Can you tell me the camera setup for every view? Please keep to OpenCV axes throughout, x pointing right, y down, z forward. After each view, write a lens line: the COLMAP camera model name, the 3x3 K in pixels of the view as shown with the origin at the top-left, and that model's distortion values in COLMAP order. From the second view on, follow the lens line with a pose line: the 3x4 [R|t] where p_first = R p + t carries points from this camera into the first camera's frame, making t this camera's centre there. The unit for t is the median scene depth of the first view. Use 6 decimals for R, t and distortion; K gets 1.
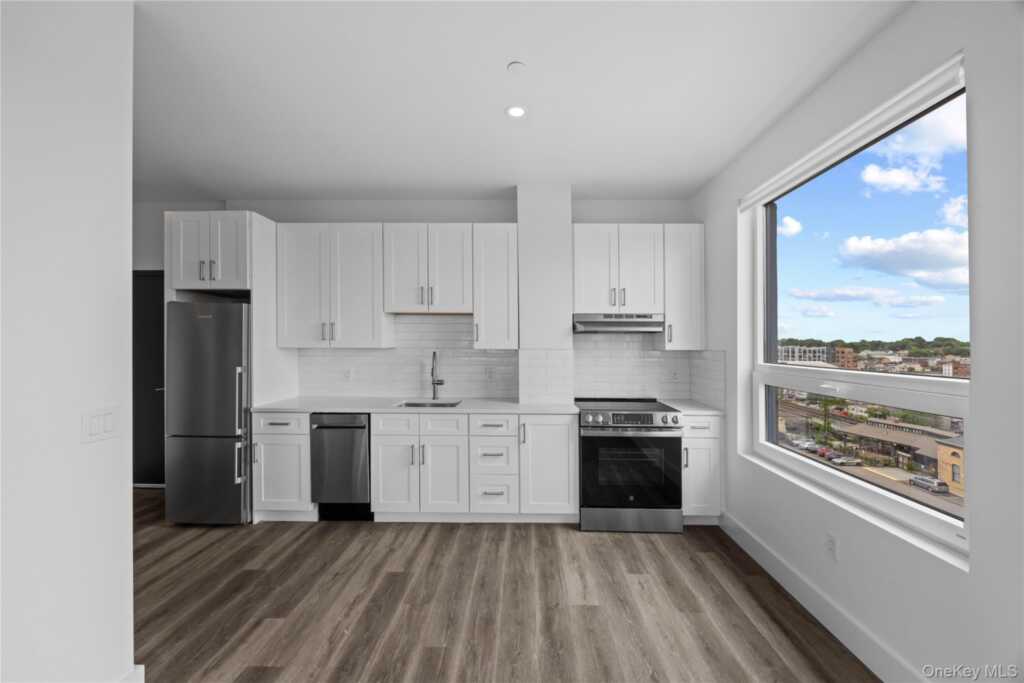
lens RADIAL K [[391.6, 0, 517.7], [0, 391.6, 346.4], [0, 0, 1]] dist [-0.001085, -0.000367]
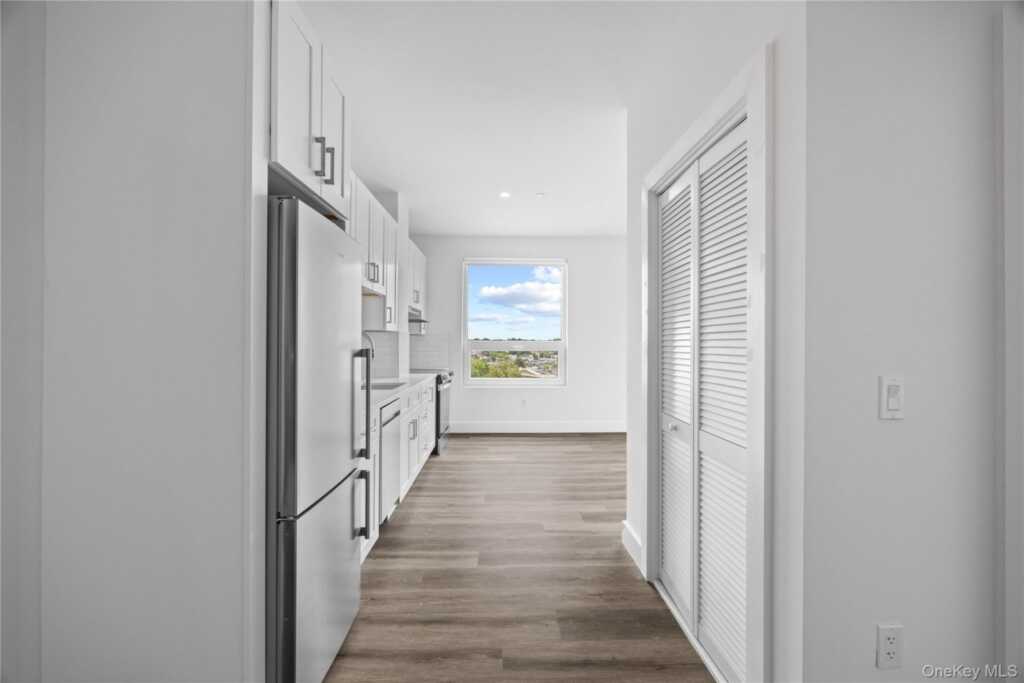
lens RADIAL K [[391.6, 0, 506.0], [0, 391.6, 342.3], [0, 0, 1]] dist [-0.001085, -0.000367]
pose [[-0.037330, -0.000243, 0.999303, -1.307262], [0.000034, 1.000000, 0.000245, 0.042416], [-0.999303, 0.000043, -0.037330, 0.787455]]
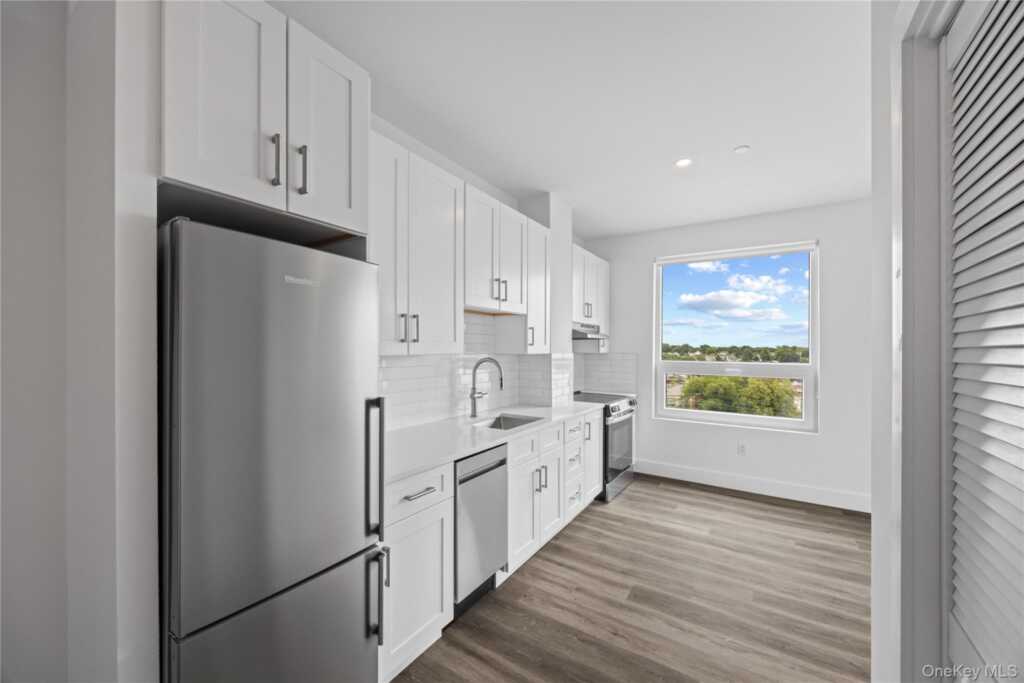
lens RADIAL K [[391.6, 0, 507.9], [0, 391.6, 347.6], [0, 0, 1]] dist [-0.001085, -0.000367]
pose [[0.533610, 0.005090, 0.845715, -1.013868], [-0.004703, 0.999984, -0.003050, -0.005737], [-0.845717, -0.002350, 0.533626, 0.603851]]
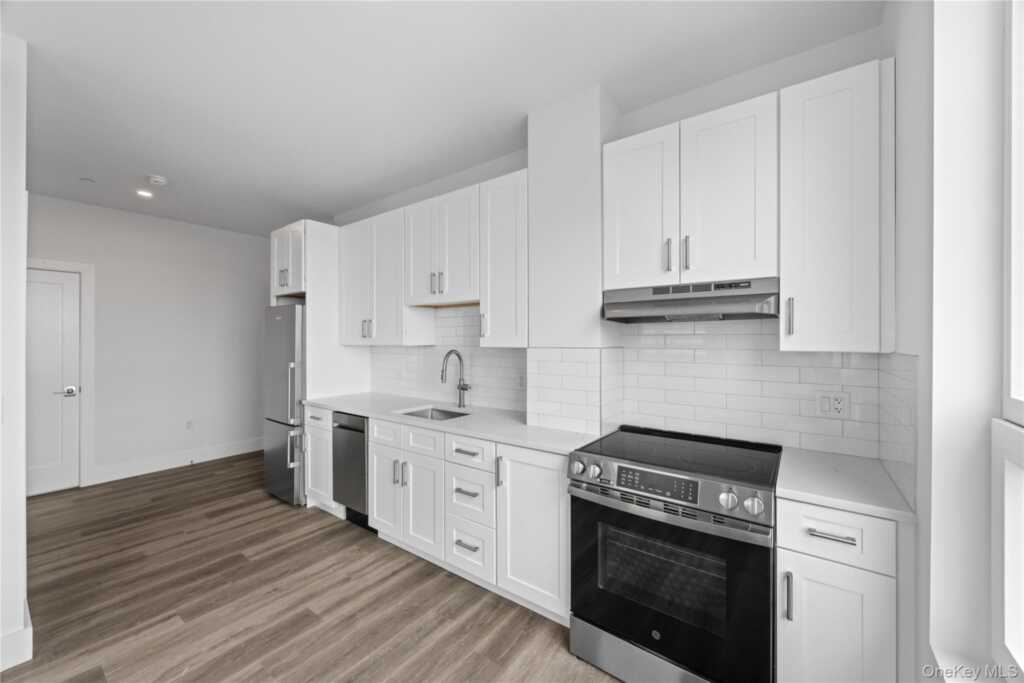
lens RADIAL K [[391.6, 0, 513.9], [0, 391.6, 345.0], [0, 0, 1]] dist [-0.001085, -0.000367]
pose [[0.816142, 0.002602, -0.577845, 0.427784], [0.002859, 0.999959, 0.008540, -0.003906], [0.577844, -0.008622, 0.816102, 0.457429]]
